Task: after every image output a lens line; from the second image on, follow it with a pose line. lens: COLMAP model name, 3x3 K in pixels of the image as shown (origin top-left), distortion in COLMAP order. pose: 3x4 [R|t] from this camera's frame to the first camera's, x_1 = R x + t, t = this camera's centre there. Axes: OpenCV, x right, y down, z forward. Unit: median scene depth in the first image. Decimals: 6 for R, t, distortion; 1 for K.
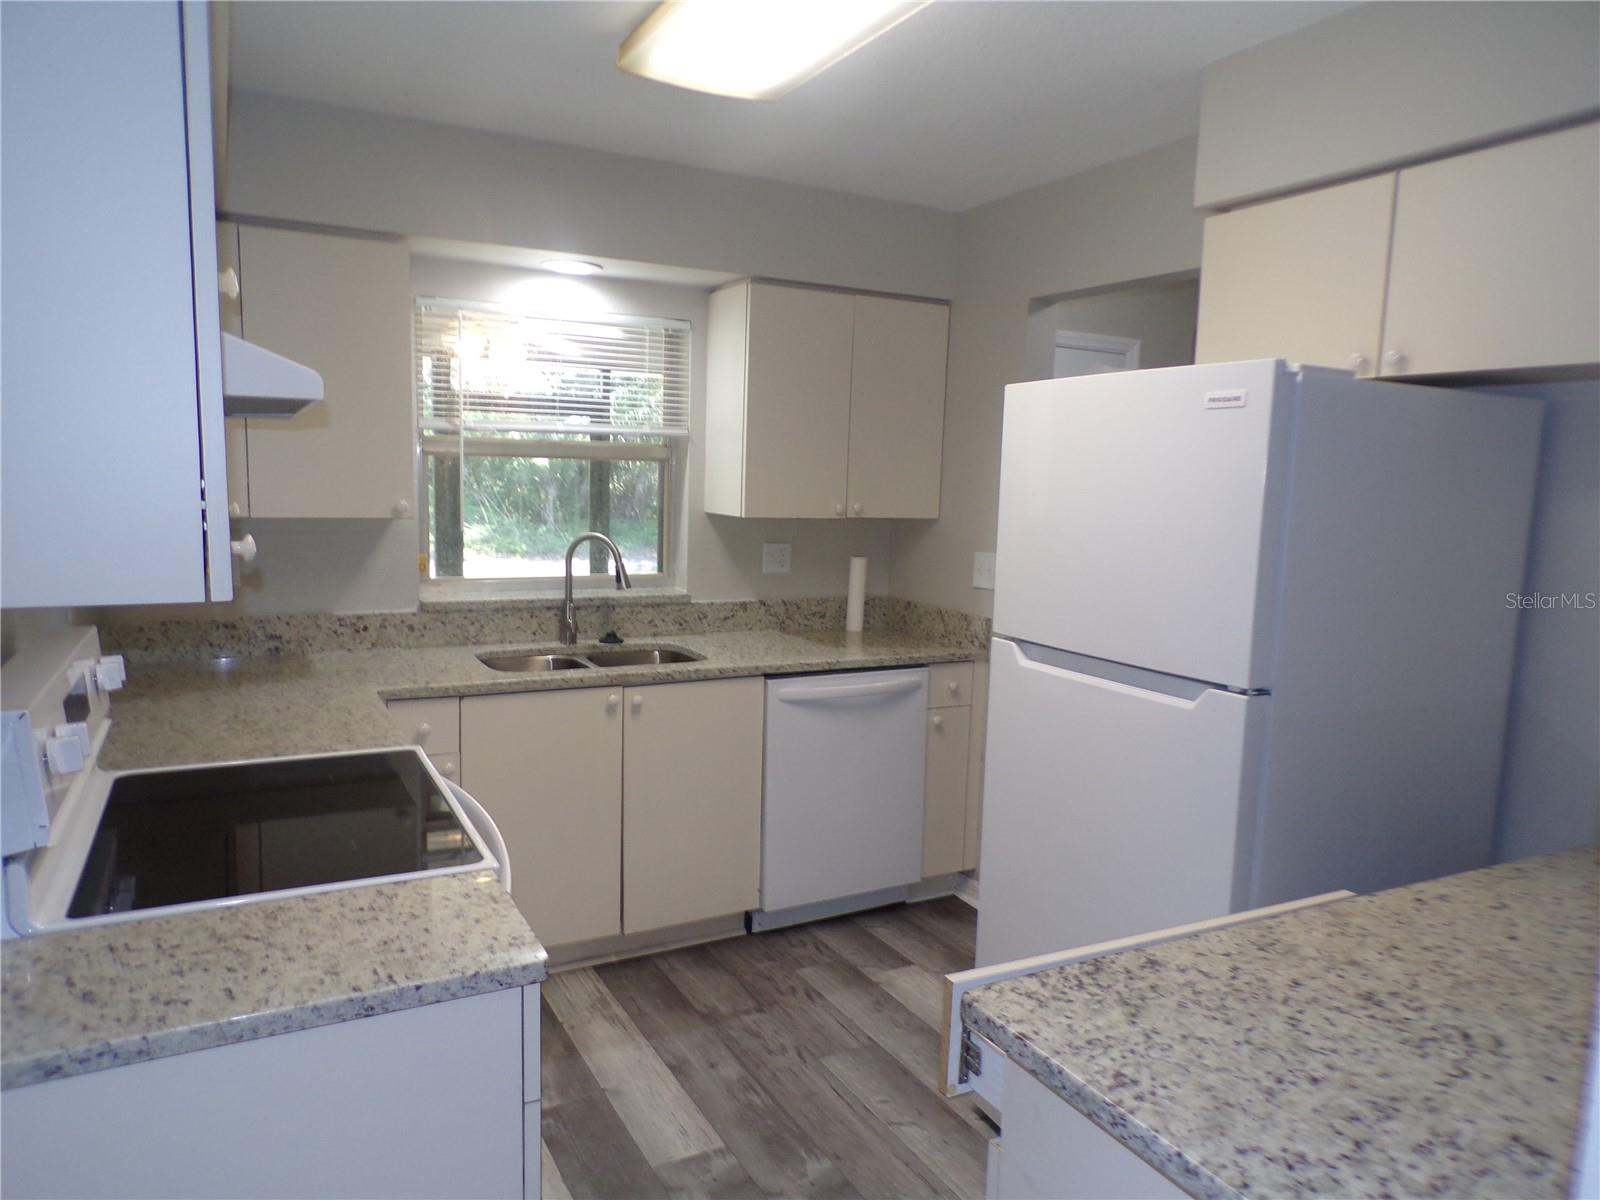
lens RADIAL K [[1086.8, 0, 804.7], [0, 1086.8, 607.2], [0, 0, 1]] dist [0.004687, 0.005807]
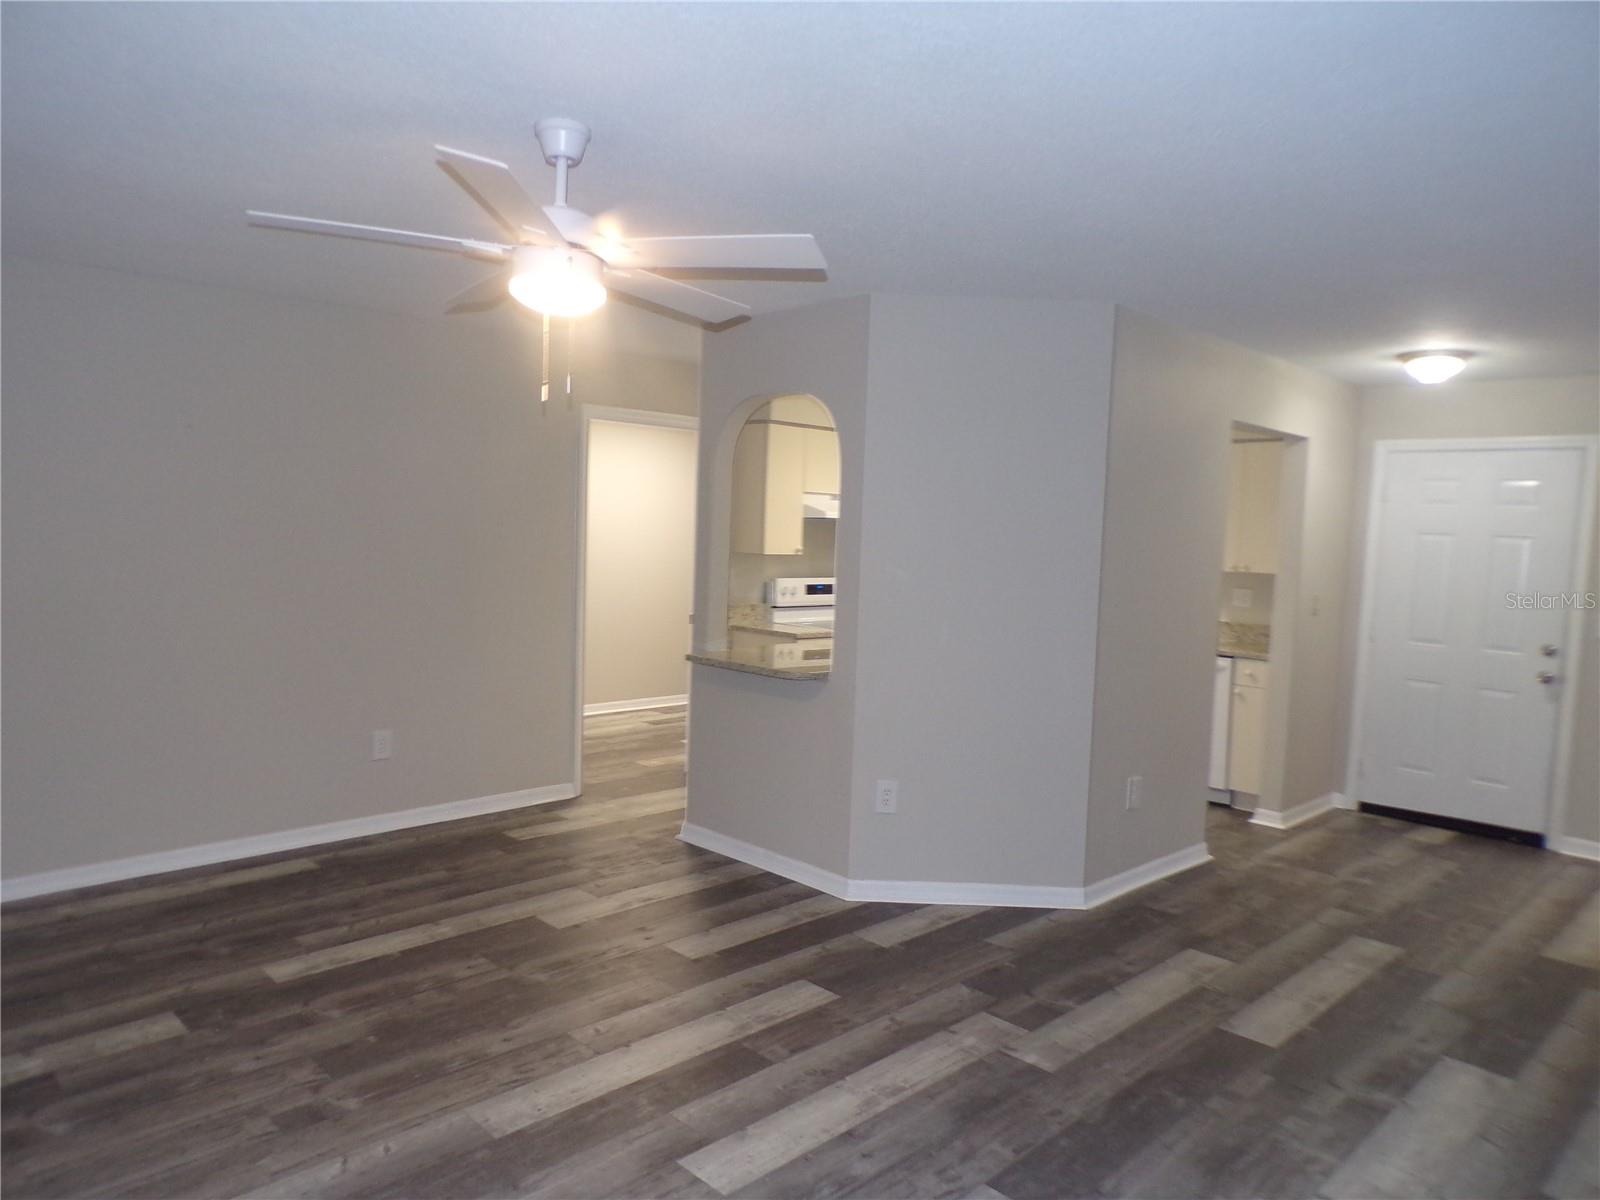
lens RADIAL K [[1110.0, 0, 796.6], [0, 1110.0, 599.1], [0, 0, 1]] dist [0.012639, 0.001755]
pose [[0.282772, 0.045750, -0.958095, 3.856327], [-0.145317, 0.989376, 0.004355, 0.129565], [0.948116, 0.137996, 0.286416, -0.345764]]
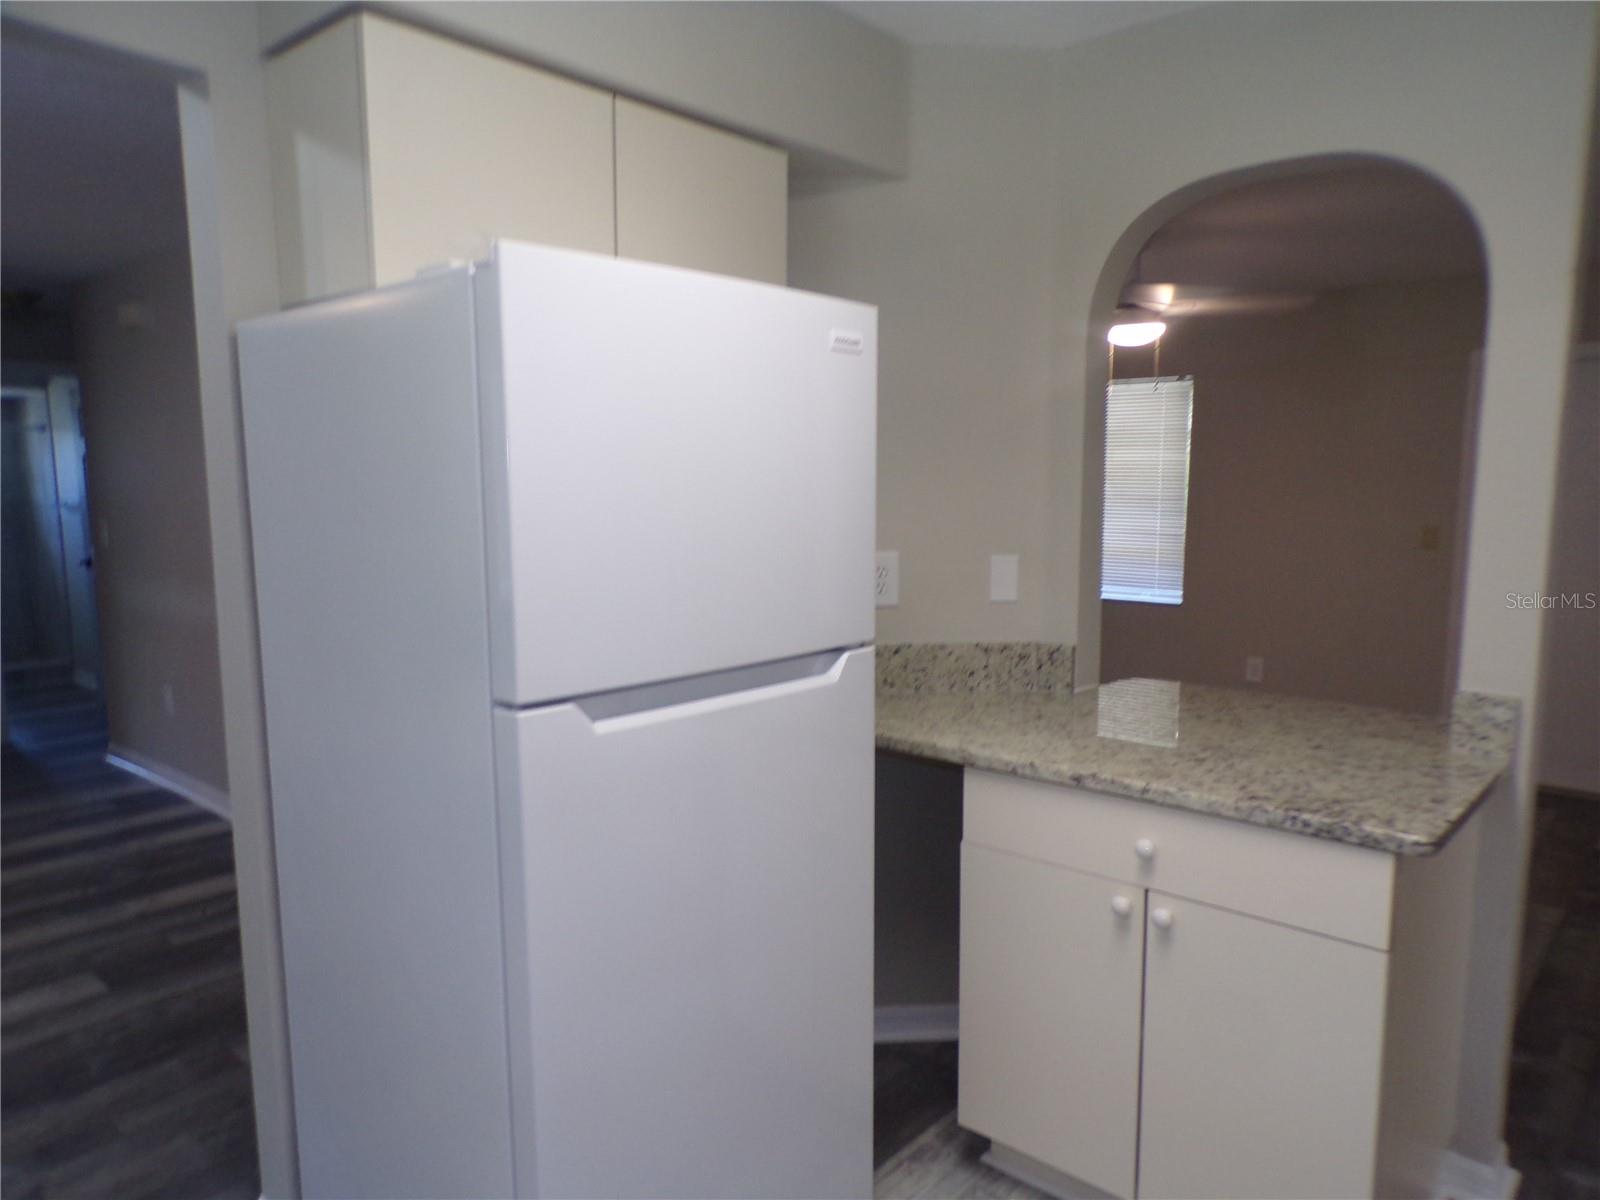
lens RADIAL K [[1088.8, 0, 803.8], [0, 1088.8, 606.6], [0, 0, 1]] dist [0.007298, 0.003073]
pose [[-0.357777, -0.136885, 0.923720, -0.620459], [0.101141, 0.977698, 0.184059, -0.183627], [-0.928314, 0.159278, -0.335953, 1.754673]]
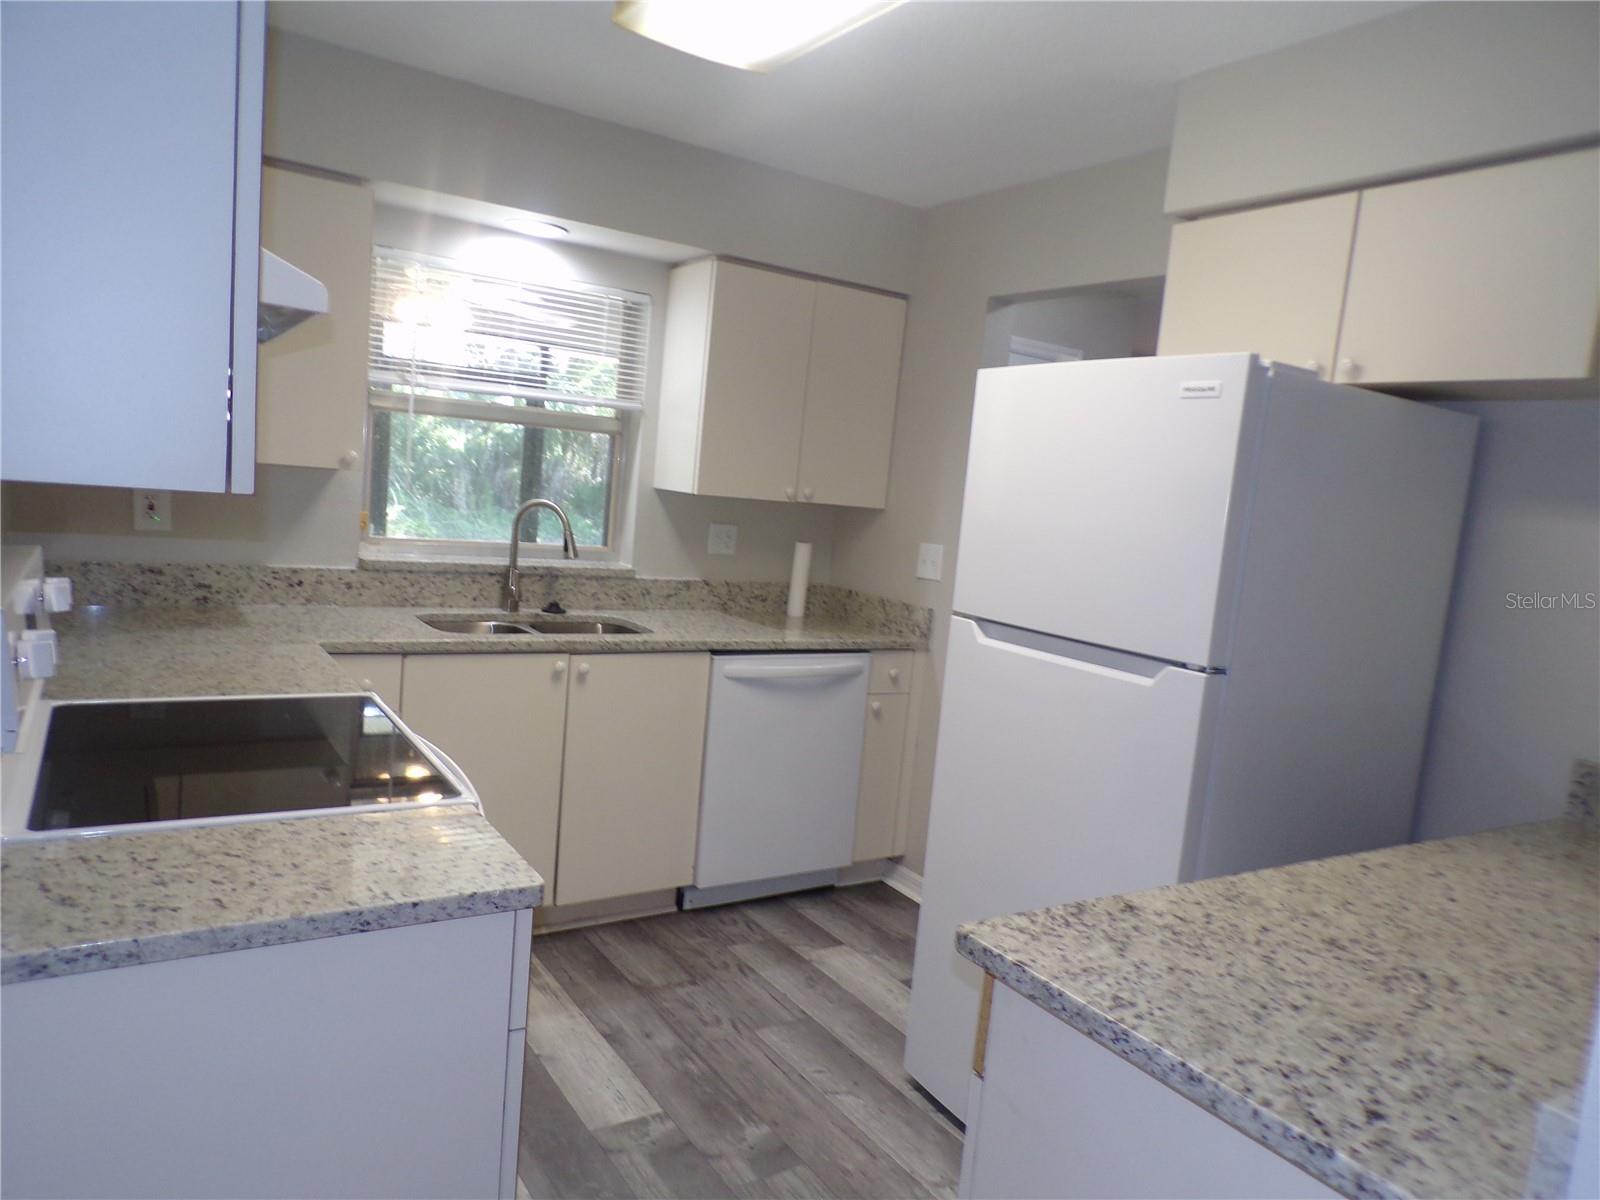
lens RADIAL K [[1088.8, 0, 803.8], [0, 1088.8, 606.6], [0, 0, 1]] dist [0.007298, 0.003073]
pose [[0.995139, 0.052462, 0.083345, -0.085759], [-0.051921, 0.998614, -0.008651, 0.059078], [-0.083683, 0.004282, 0.996483, -0.012918]]
